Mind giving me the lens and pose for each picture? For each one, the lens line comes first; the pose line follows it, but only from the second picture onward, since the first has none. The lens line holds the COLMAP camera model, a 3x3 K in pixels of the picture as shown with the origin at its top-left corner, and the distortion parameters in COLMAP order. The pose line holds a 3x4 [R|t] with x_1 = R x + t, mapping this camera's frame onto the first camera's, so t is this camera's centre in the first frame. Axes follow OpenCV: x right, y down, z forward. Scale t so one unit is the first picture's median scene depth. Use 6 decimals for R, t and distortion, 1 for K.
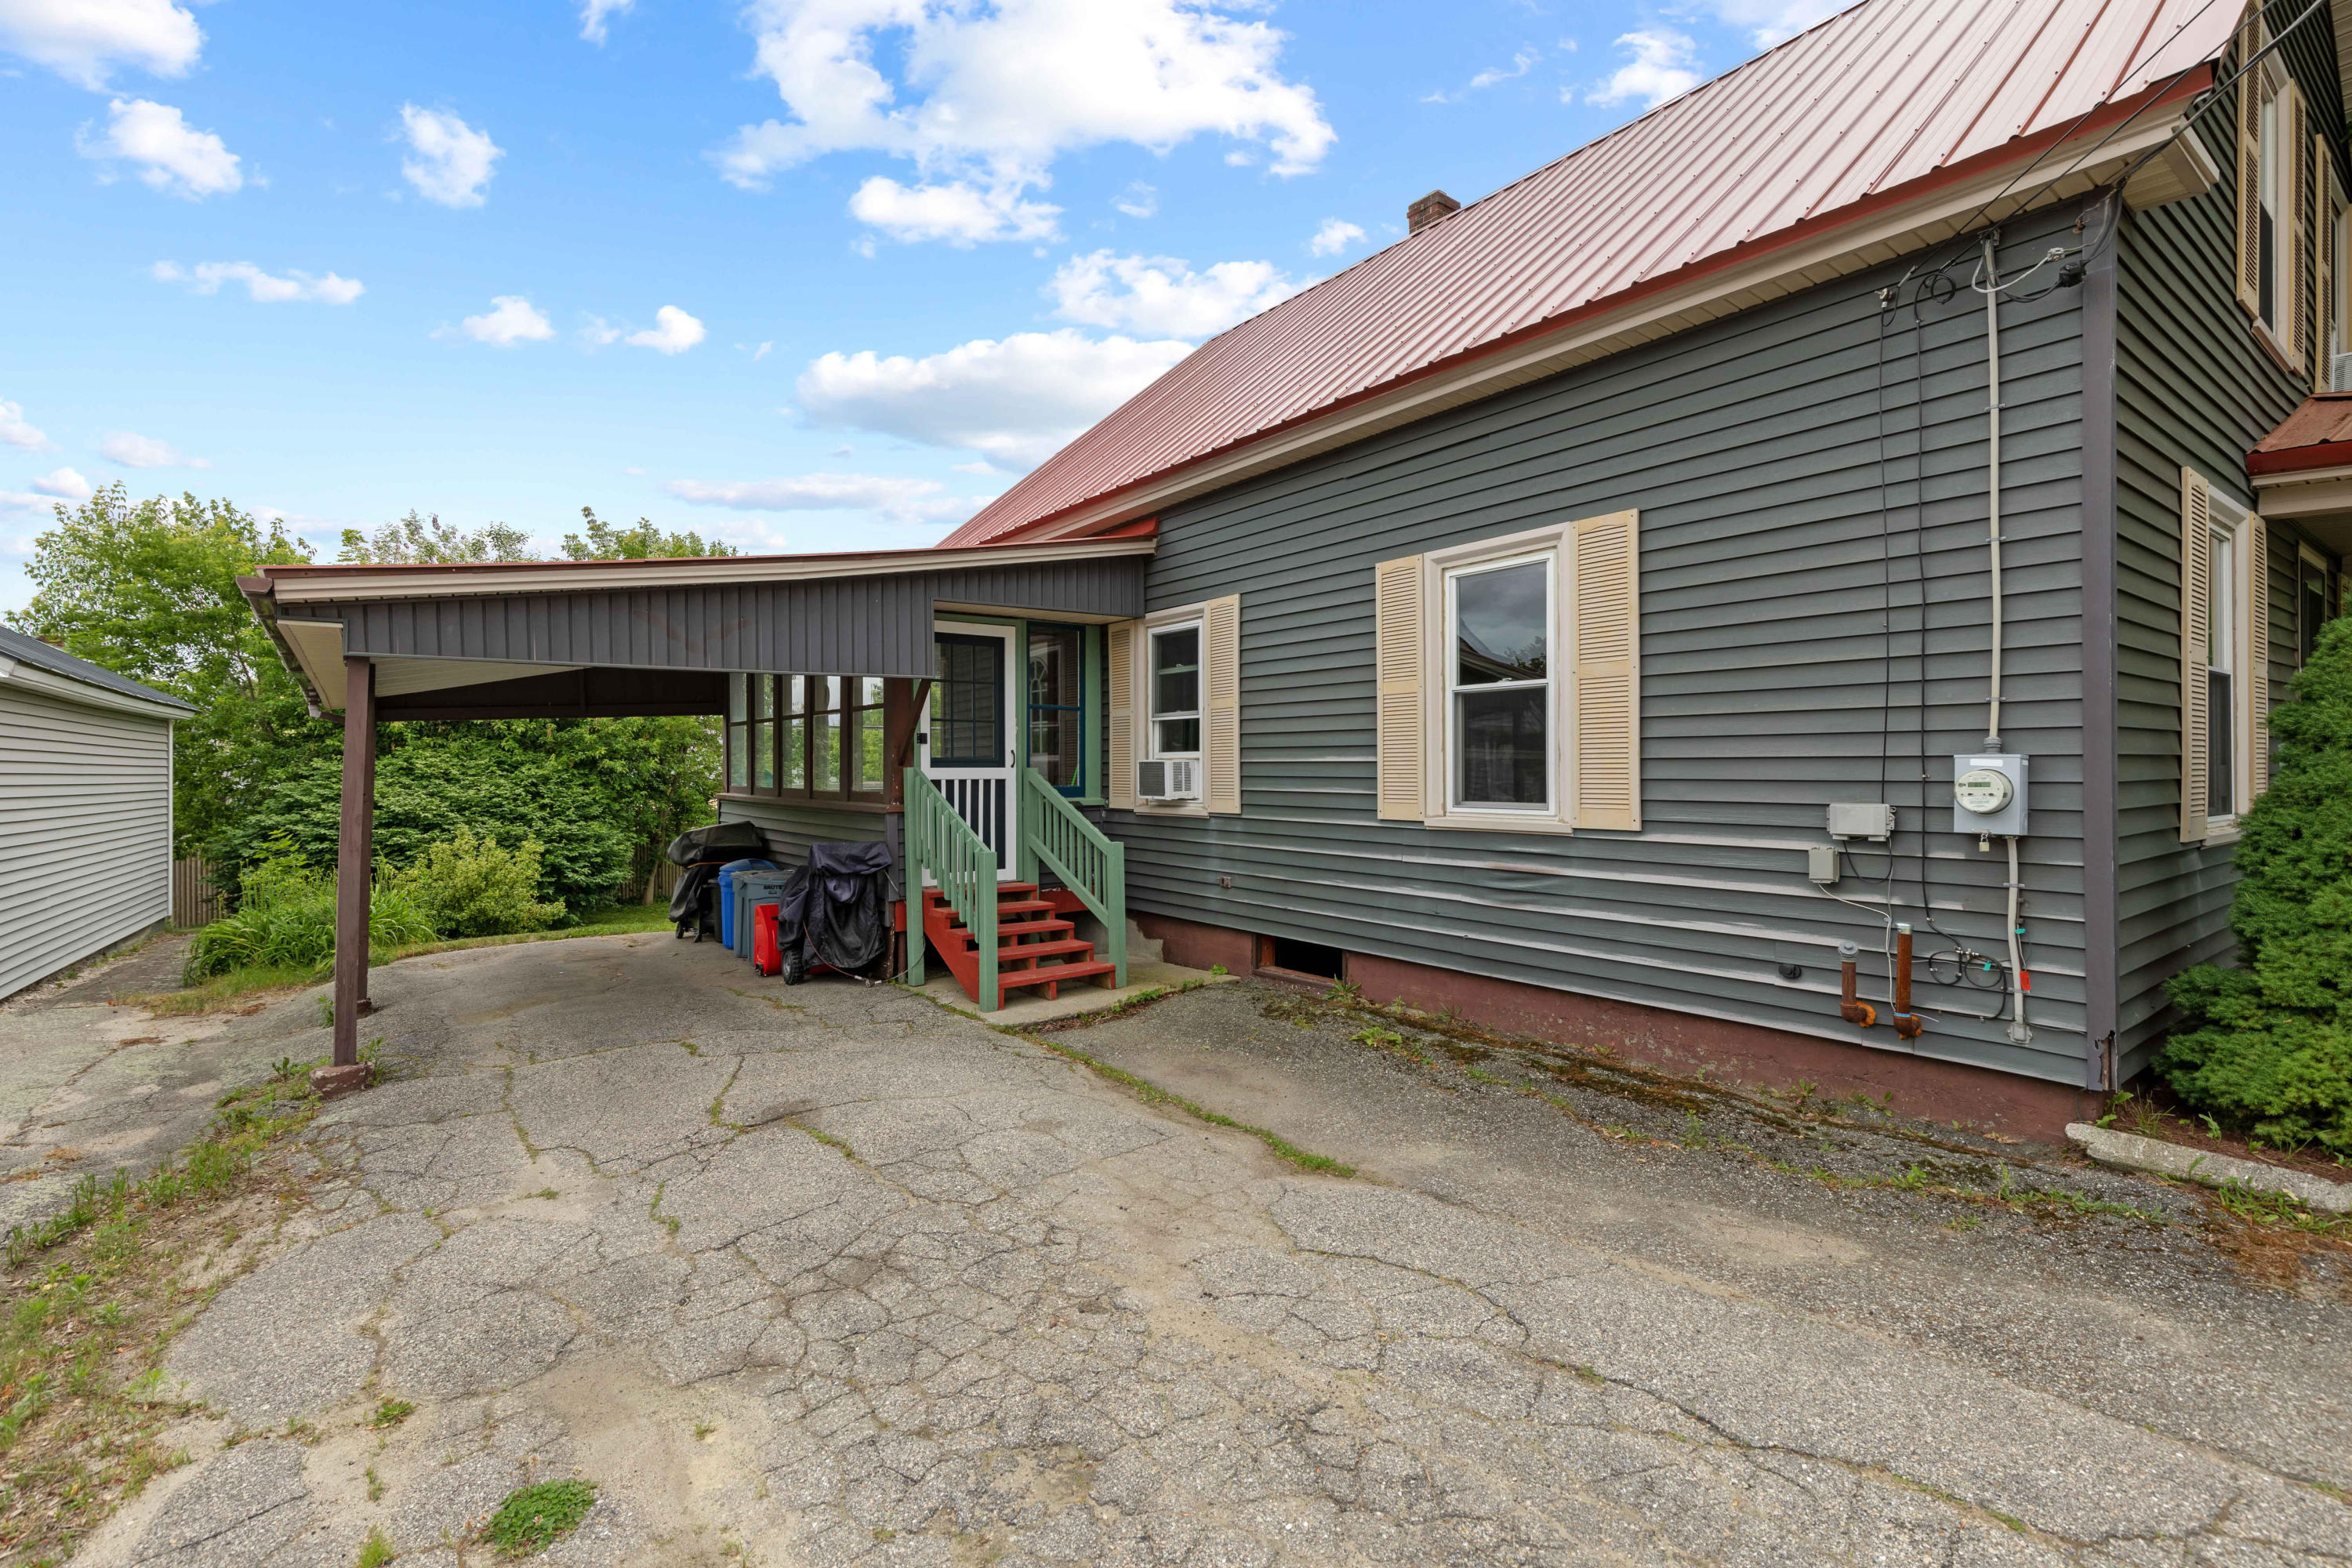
lens RADIAL K [[1052.4, 0, 1175.5], [0, 1052.4, 774.4], [0, 0, 1]] dist [0.001343, 0.000186]
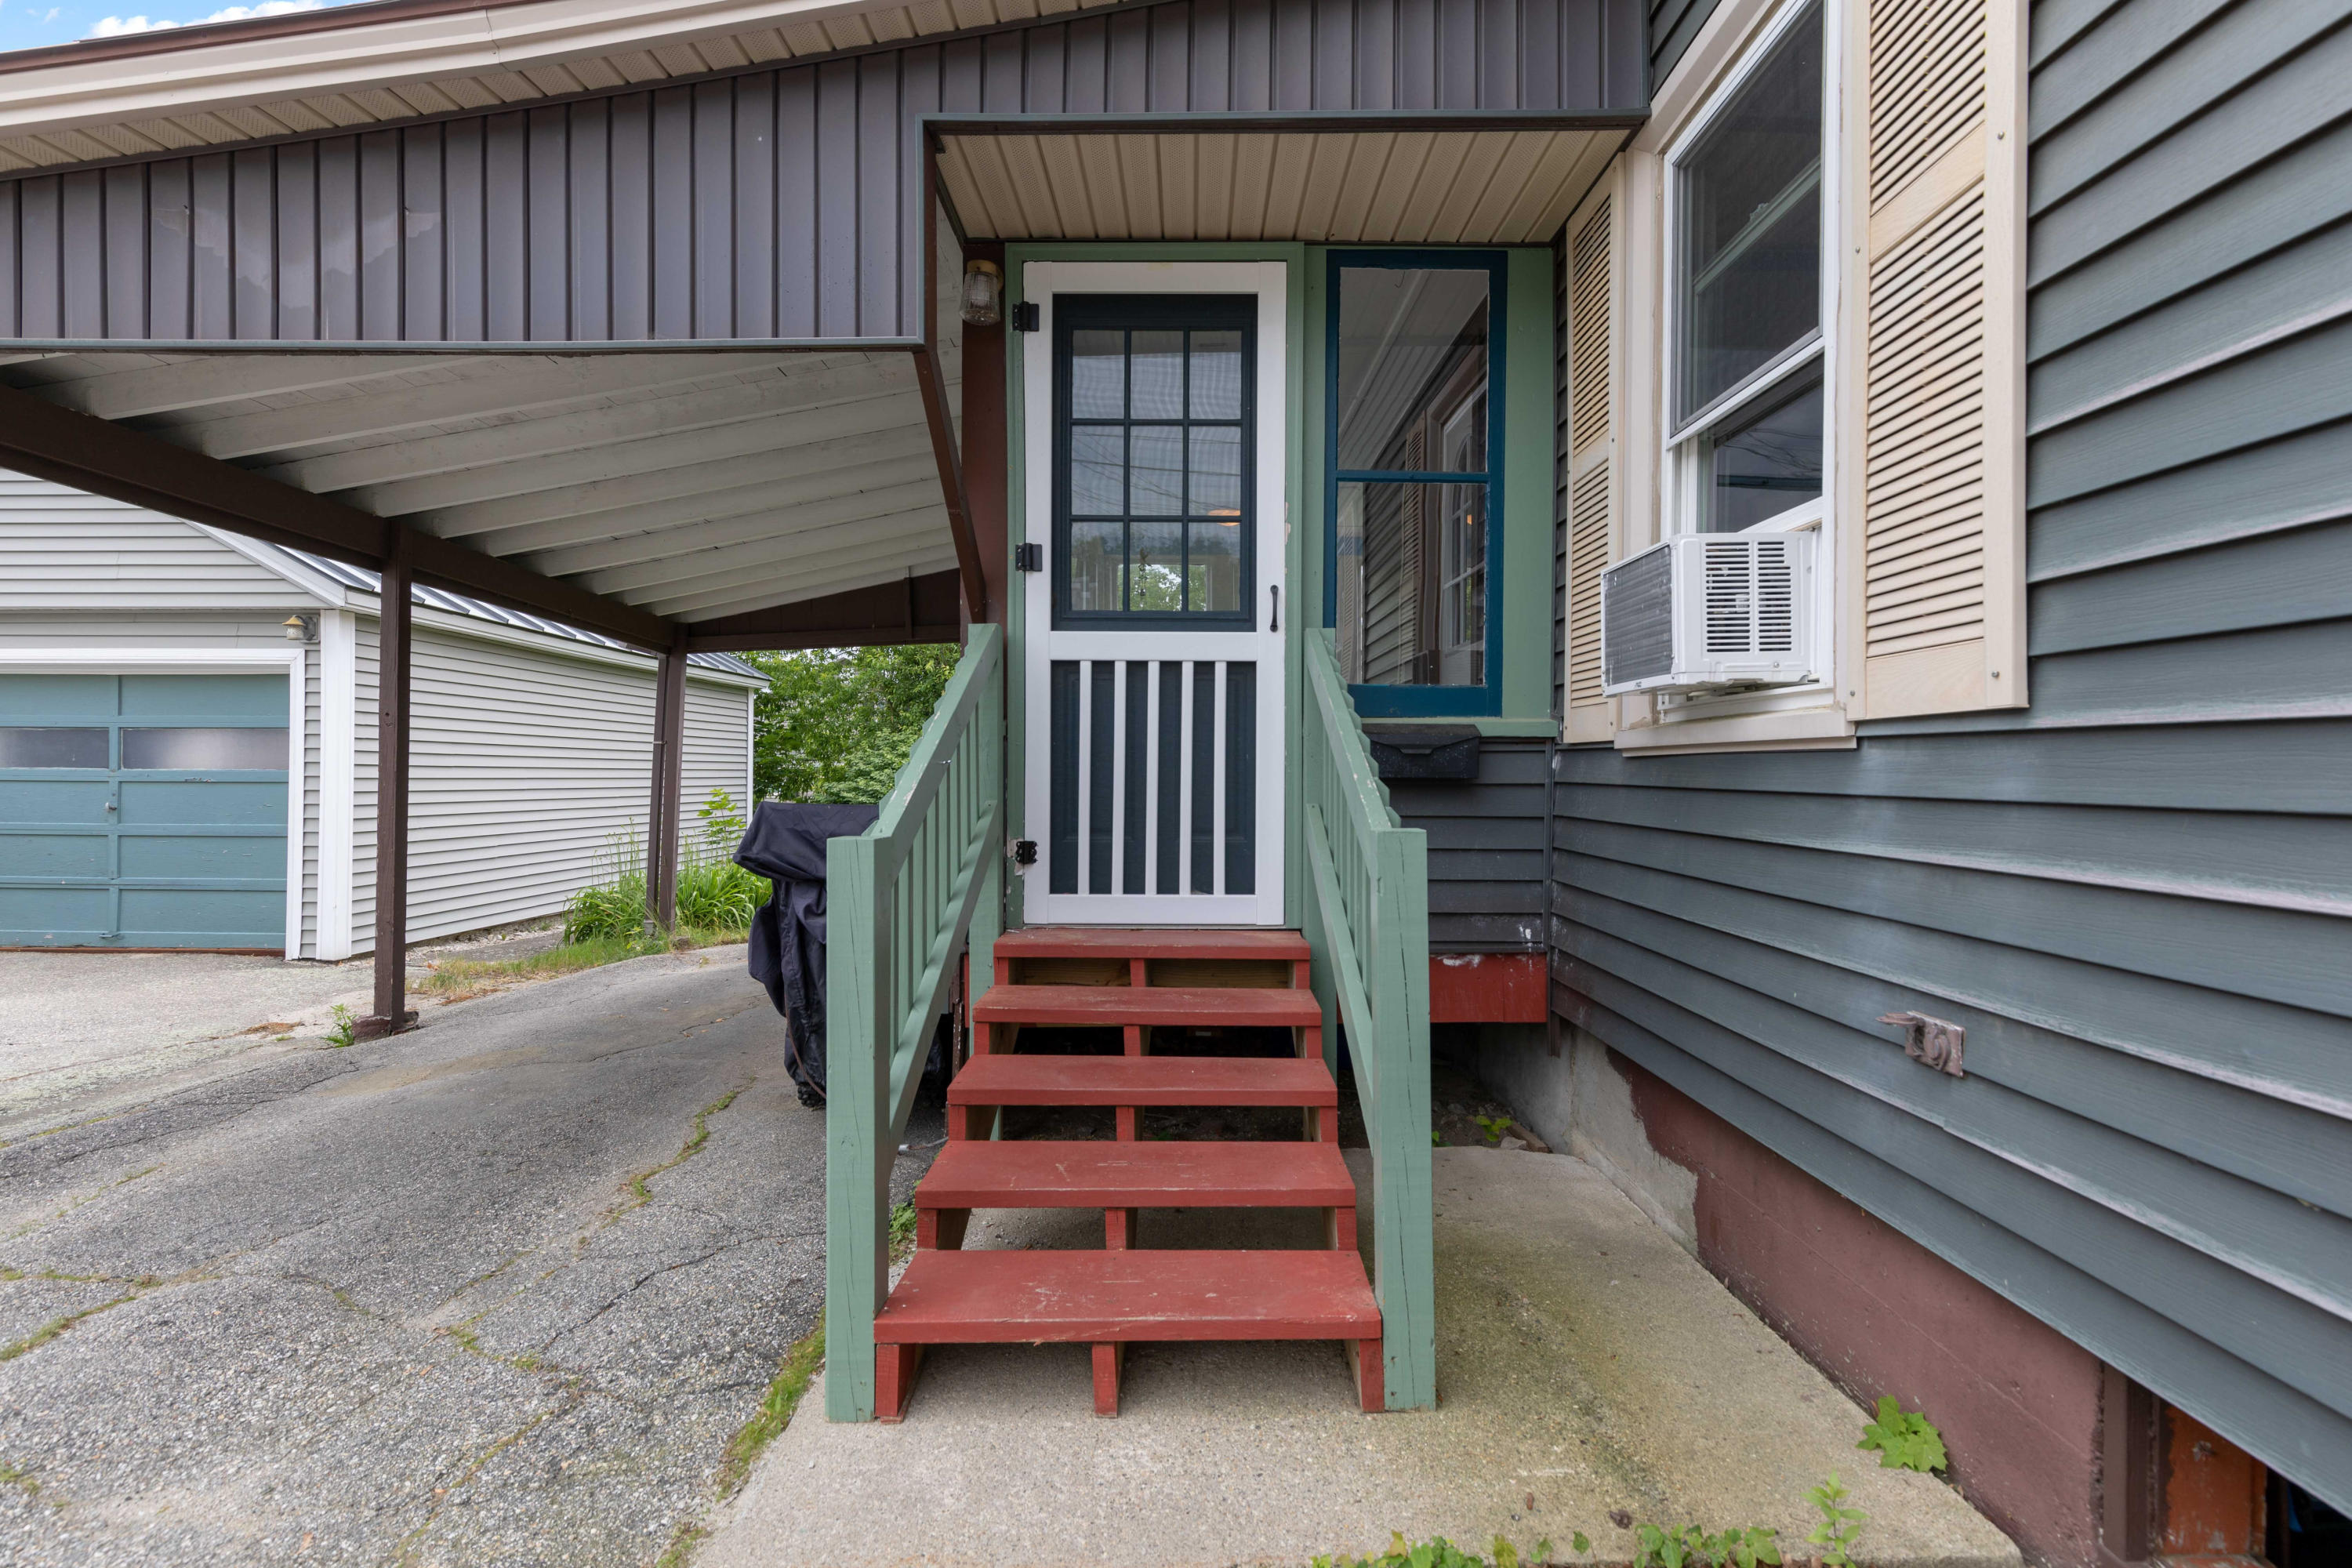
lens RADIAL K [[1052.4, 0, 1175.5], [0, 1052.4, 774.4], [0, 0, 1]] dist [0.001343, 0.000186]
pose [[0.797037, 0.010634, -0.603837, 0.048935], [-0.012157, 0.999925, 0.001562, 0.046364], [0.603809, 0.006096, 0.797106, 0.683687]]
